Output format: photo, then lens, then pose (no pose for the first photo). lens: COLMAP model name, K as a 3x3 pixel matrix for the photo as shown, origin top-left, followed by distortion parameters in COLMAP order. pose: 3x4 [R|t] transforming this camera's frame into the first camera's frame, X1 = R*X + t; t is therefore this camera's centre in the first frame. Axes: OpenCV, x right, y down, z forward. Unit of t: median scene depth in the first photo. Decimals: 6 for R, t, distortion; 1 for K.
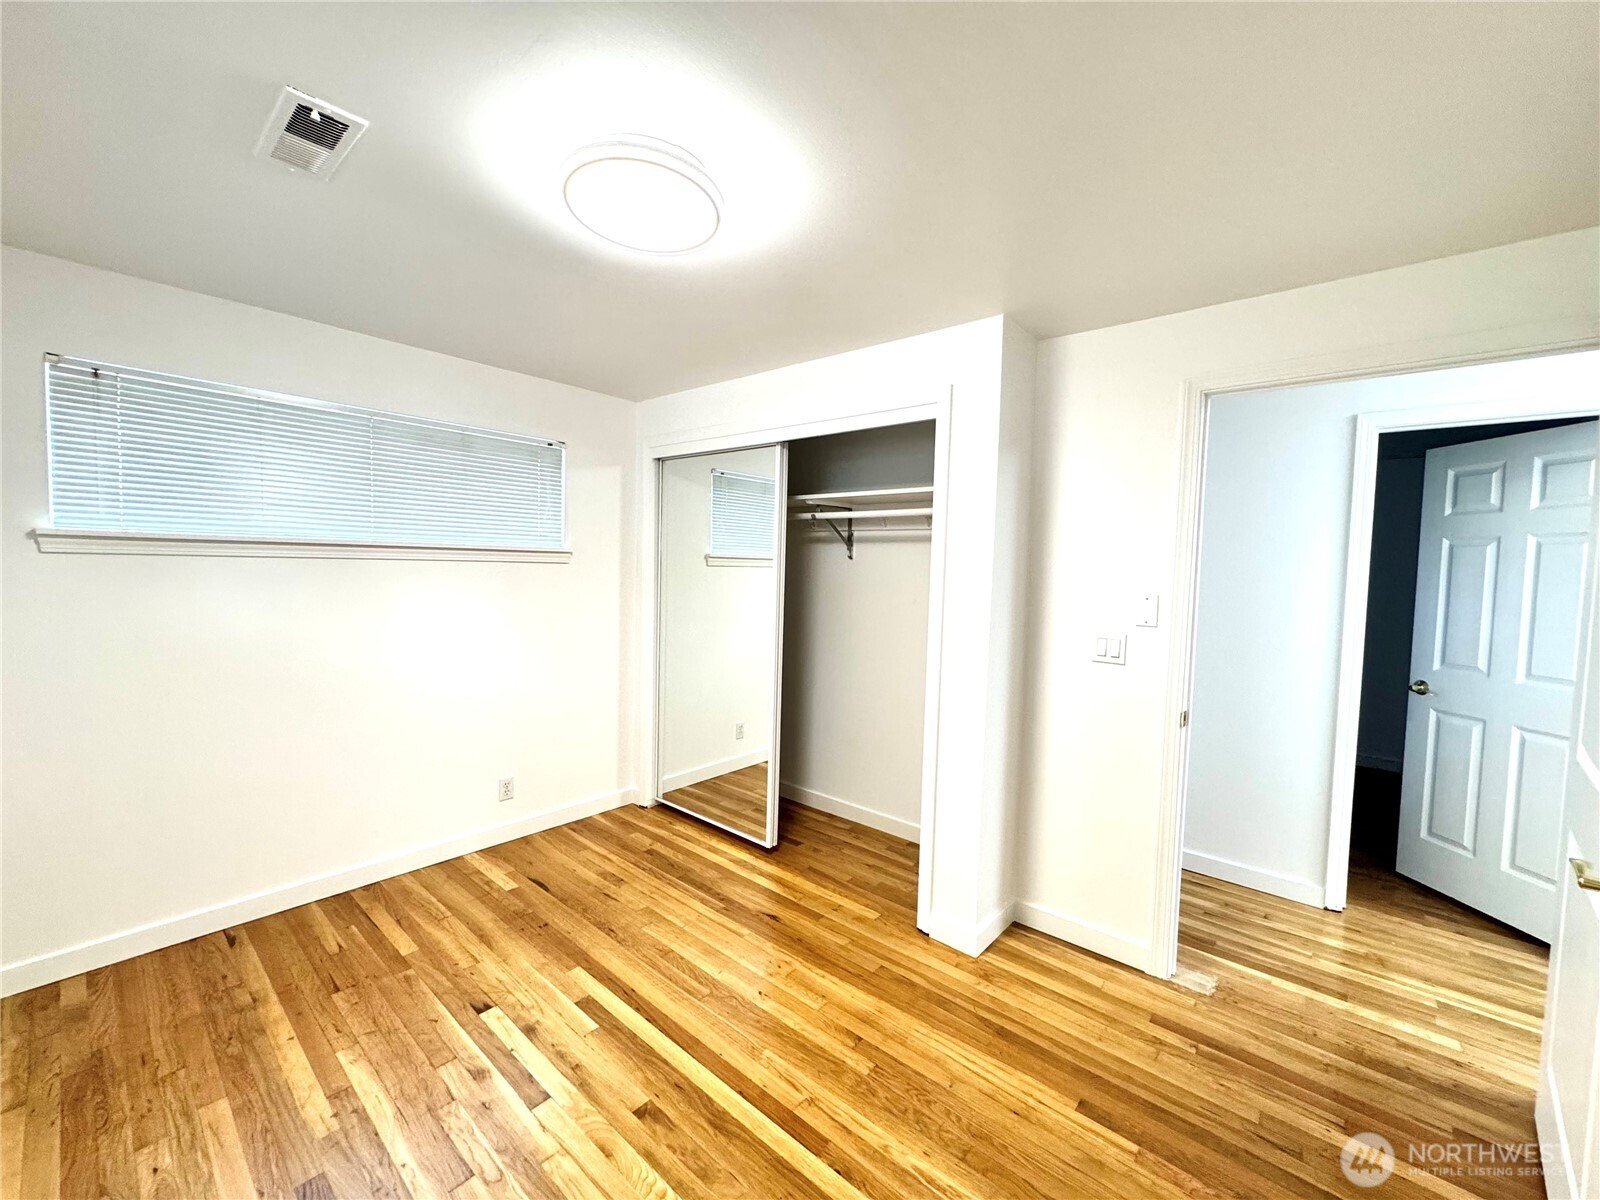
lens RADIAL K [[640.4, 0, 800.0], [0, 640.4, 600.0], [0, 0, 1]] dist [-0.003723, 0.000019]
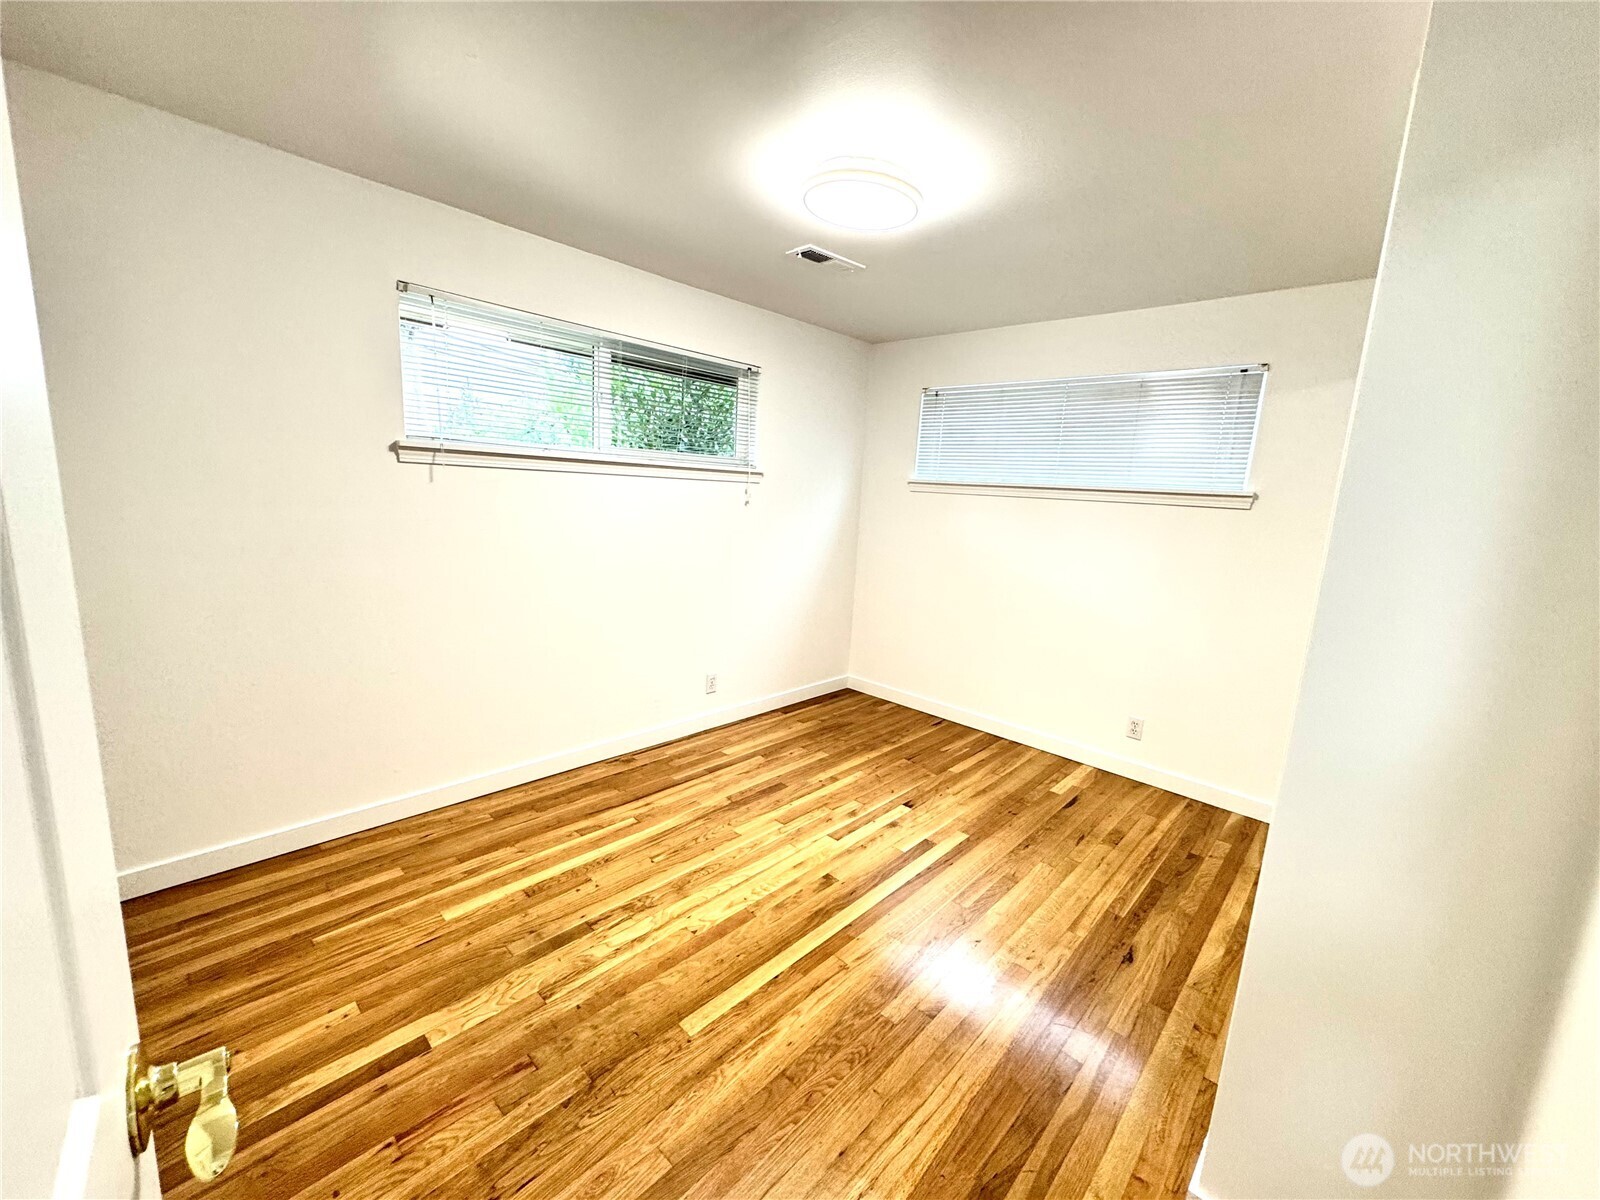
lens RADIAL K [[640.4, 0, 800.0], [0, 640.4, 600.0], [0, 0, 1]] dist [-0.003723, 0.000019]
pose [[-0.042223, 0.144257, -0.988639, 0.795152], [-0.111231, 0.982691, 0.148140, 0.001665], [0.992897, 0.116222, -0.025447, 0.679861]]
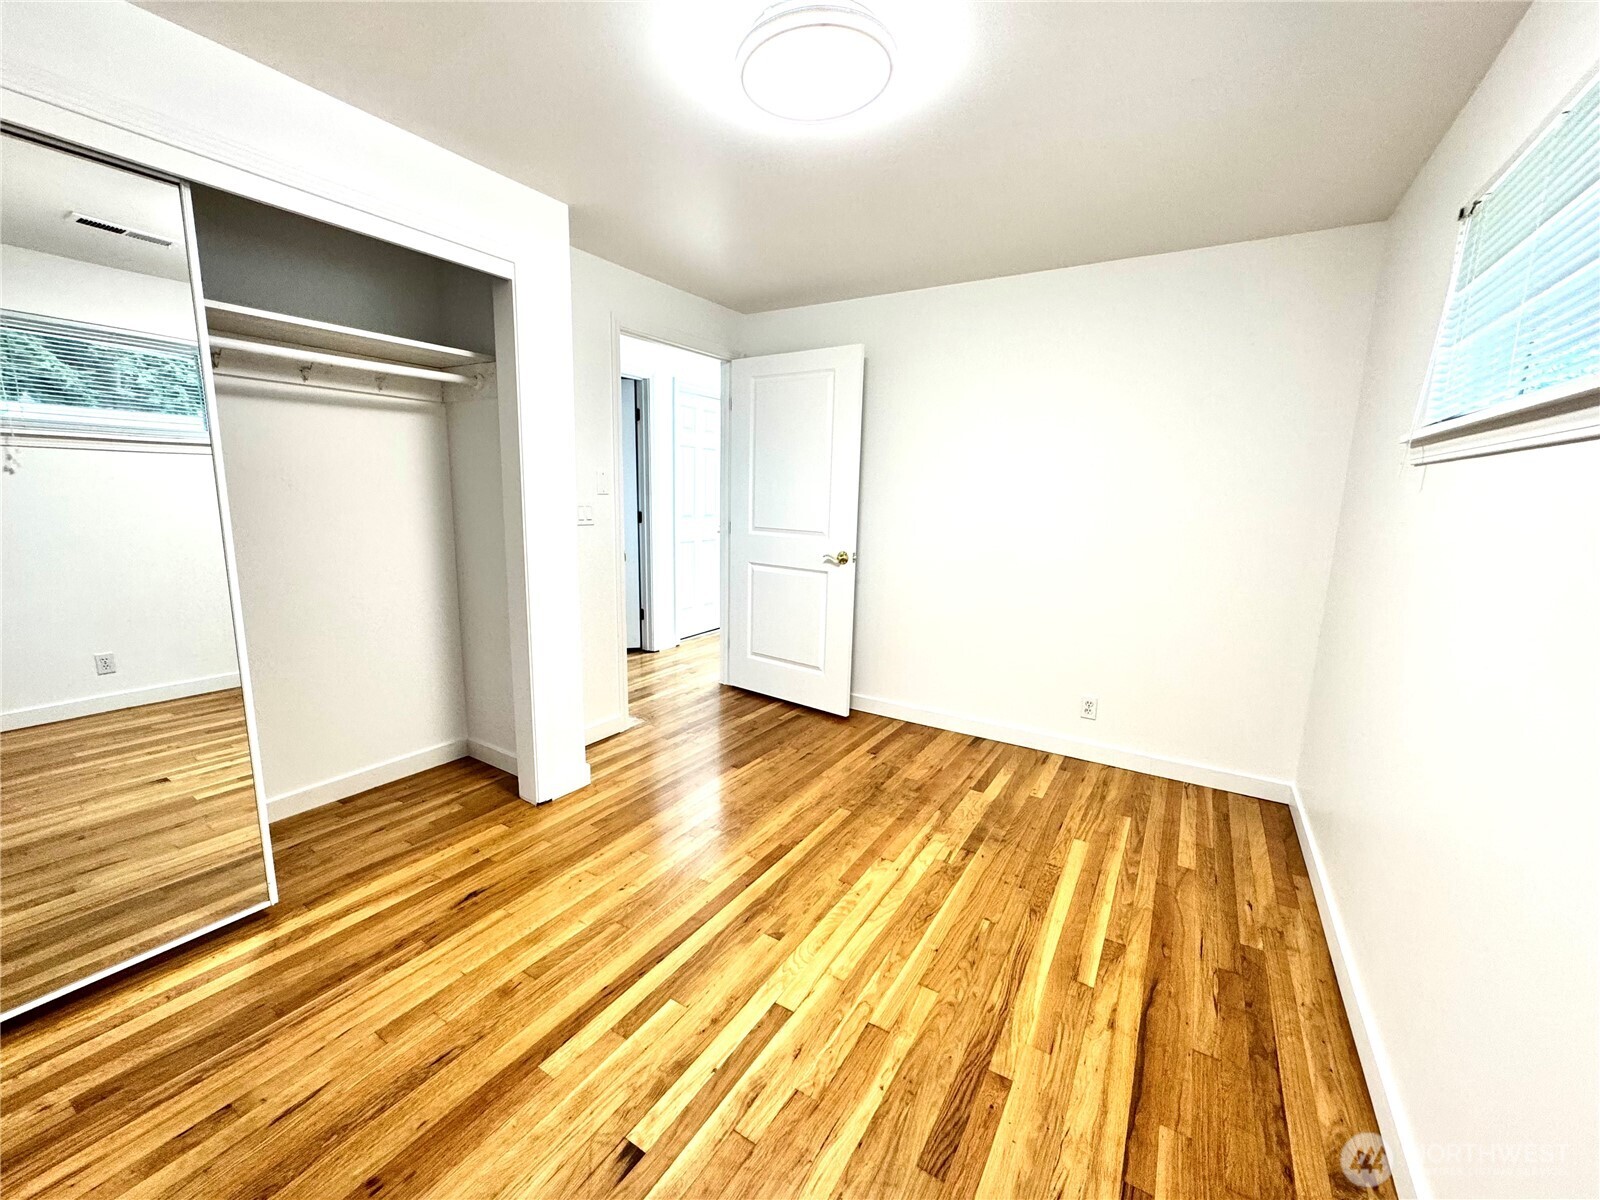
lens RADIAL K [[640.4, 0, 800.0], [0, 640.4, 600.0], [0, 0, 1]] dist [-0.003723, 0.000019]
pose [[-0.154311, -0.200417, 0.967482, -0.928302], [0.024746, 0.978119, 0.206568, -0.010450], [-0.987712, 0.055817, -0.145975, 0.823084]]
